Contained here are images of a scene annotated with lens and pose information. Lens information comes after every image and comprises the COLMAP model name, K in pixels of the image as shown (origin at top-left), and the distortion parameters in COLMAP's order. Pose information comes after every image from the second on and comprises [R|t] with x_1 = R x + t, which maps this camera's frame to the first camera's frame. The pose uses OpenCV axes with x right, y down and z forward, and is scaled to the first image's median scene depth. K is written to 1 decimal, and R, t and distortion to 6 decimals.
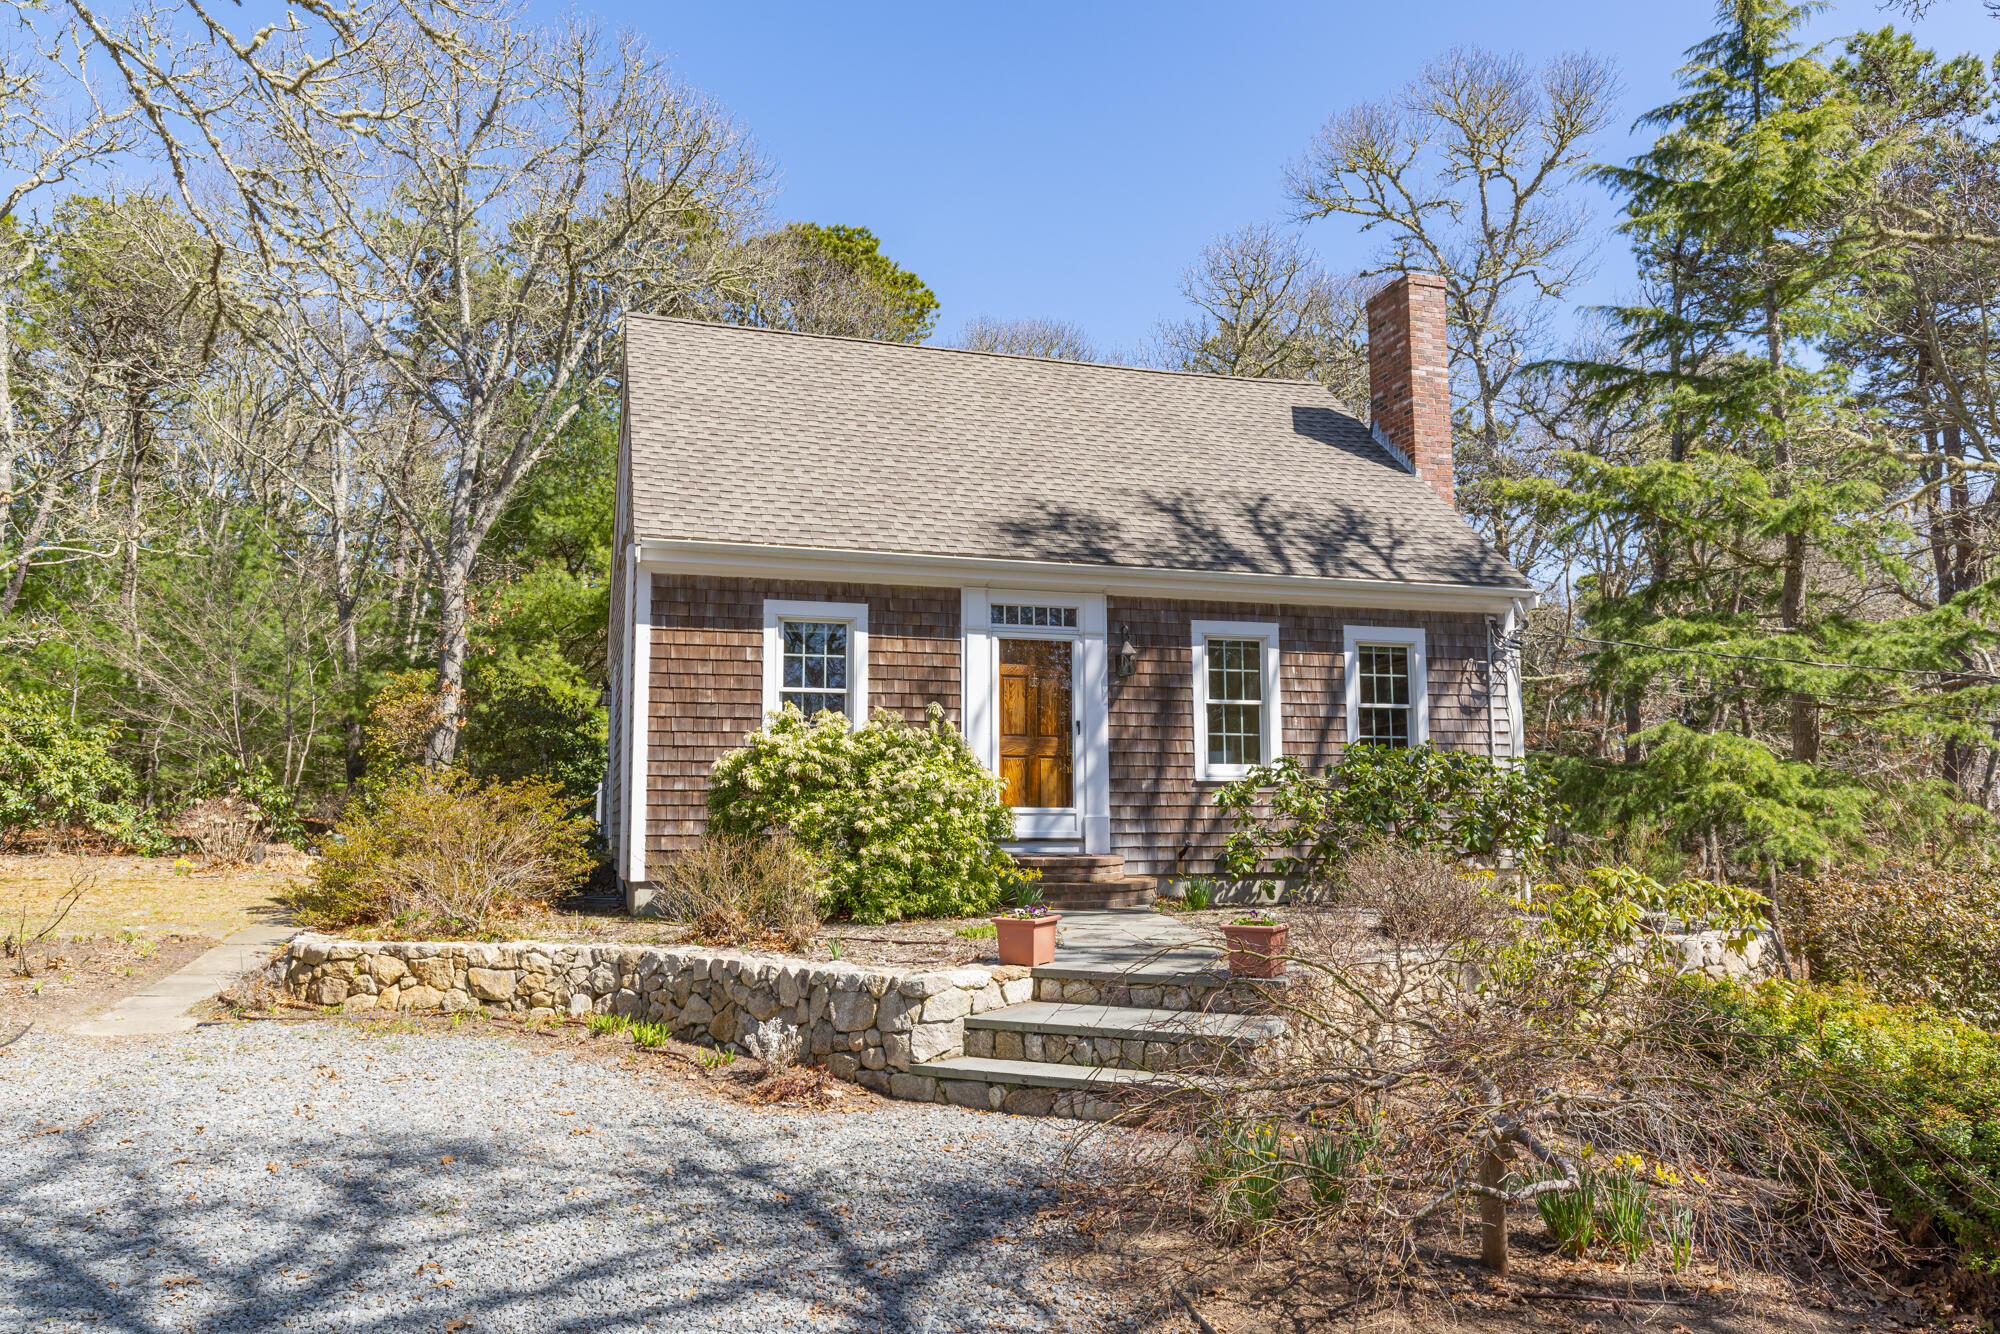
lens RADIAL K [[1311.6, 0, 950.1], [0, 1311.6, 666.9], [0, 0, 1]] dist [-0.001563, 0.001715]
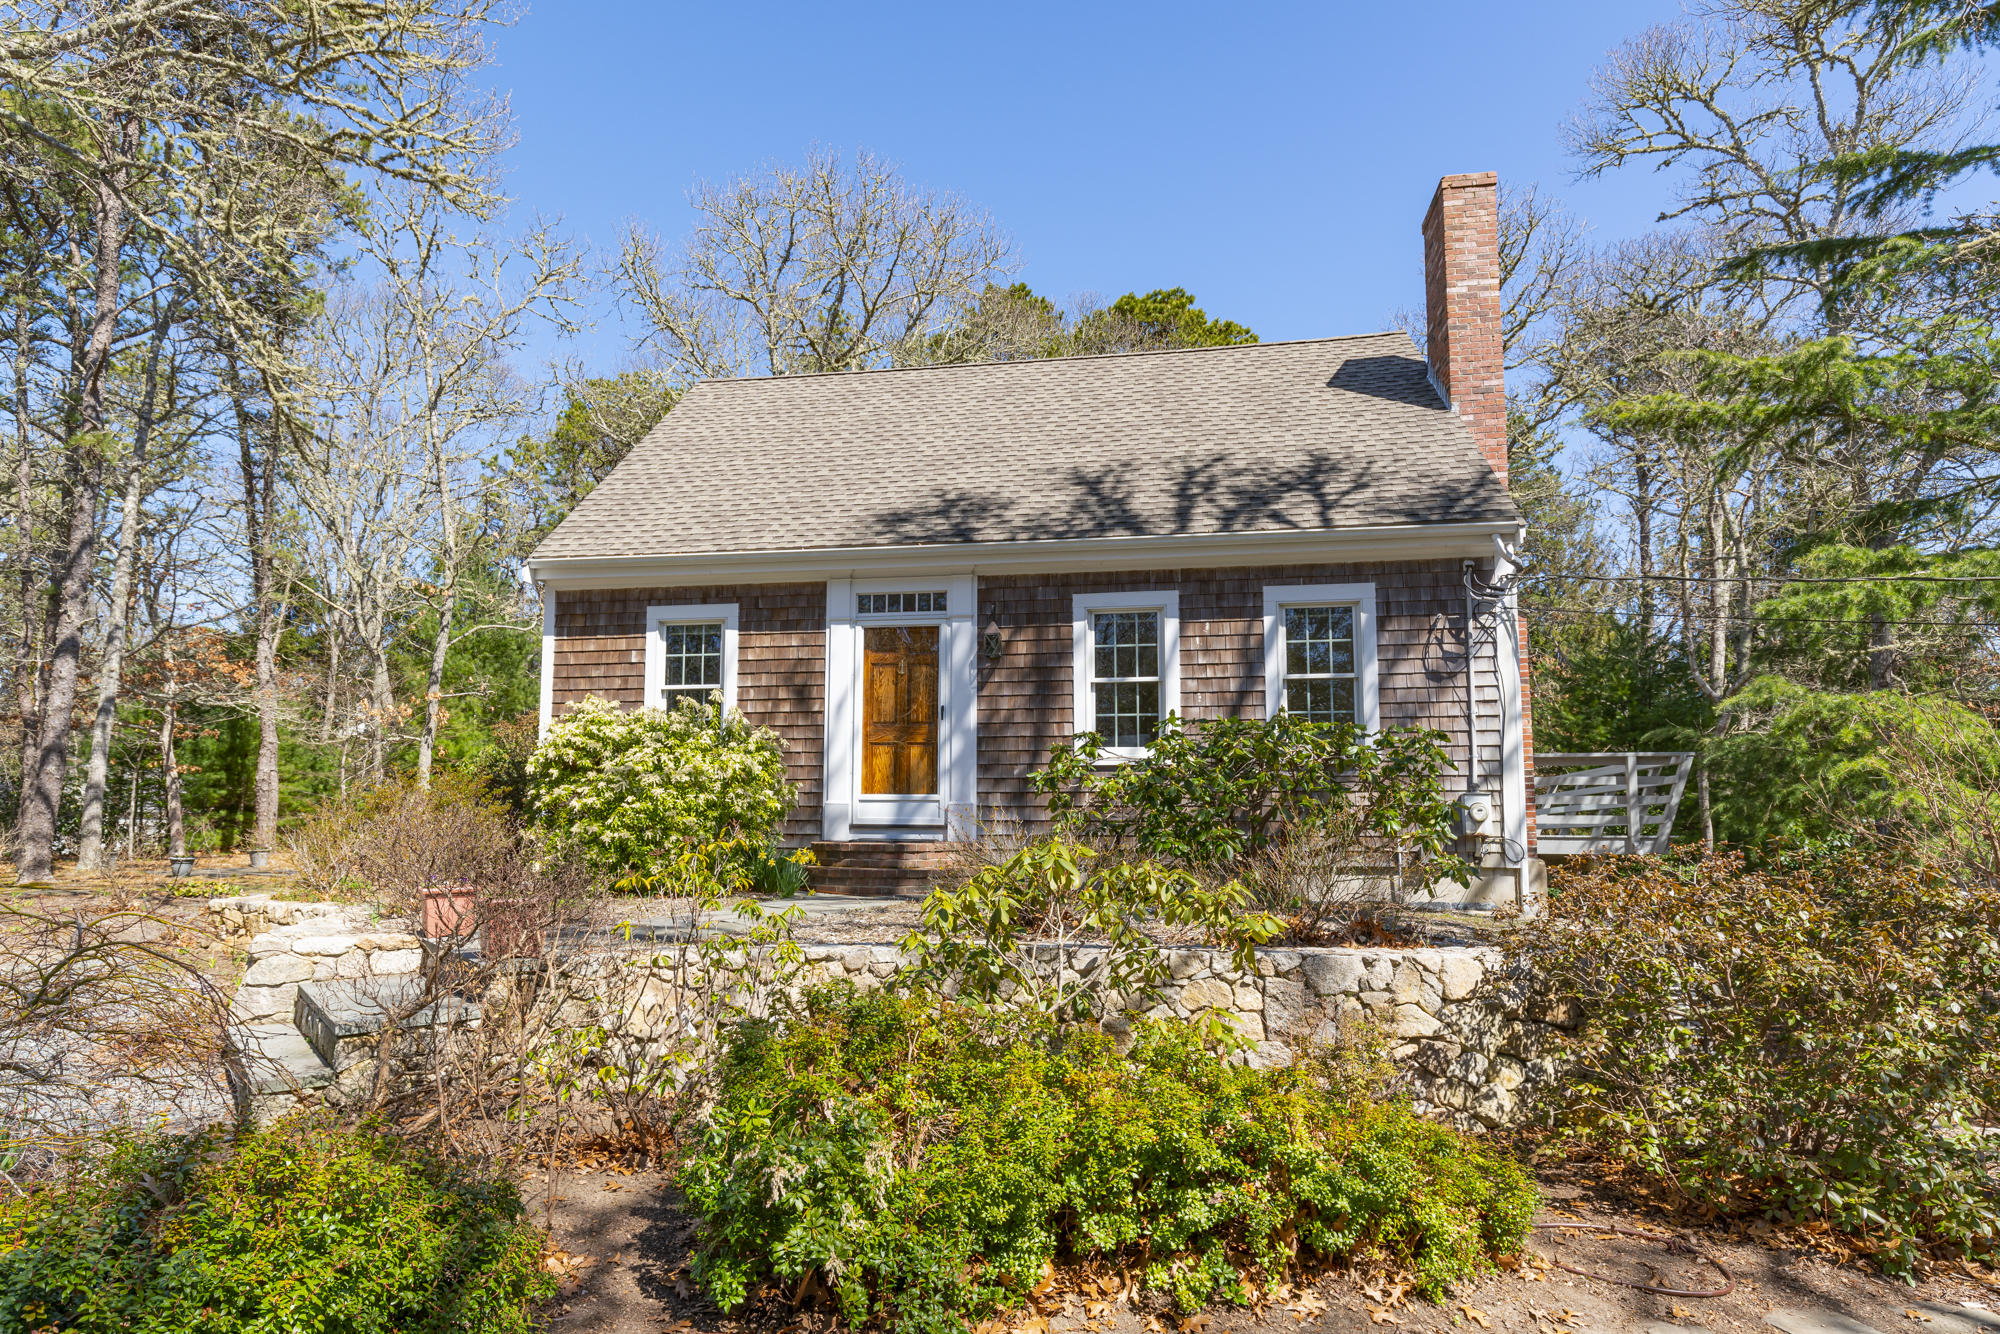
lens RADIAL K [[1094.5, 0, 947.0], [0, 1094.5, 720.9], [0, 0, 1]] dist [0.000907, -0.000799]
pose [[0.901666, -0.038410, -0.430724, 0.435321], [0.044252, 0.999014, 0.003549, 0.047749], [0.430163, -0.022261, 0.902477, 0.252758]]
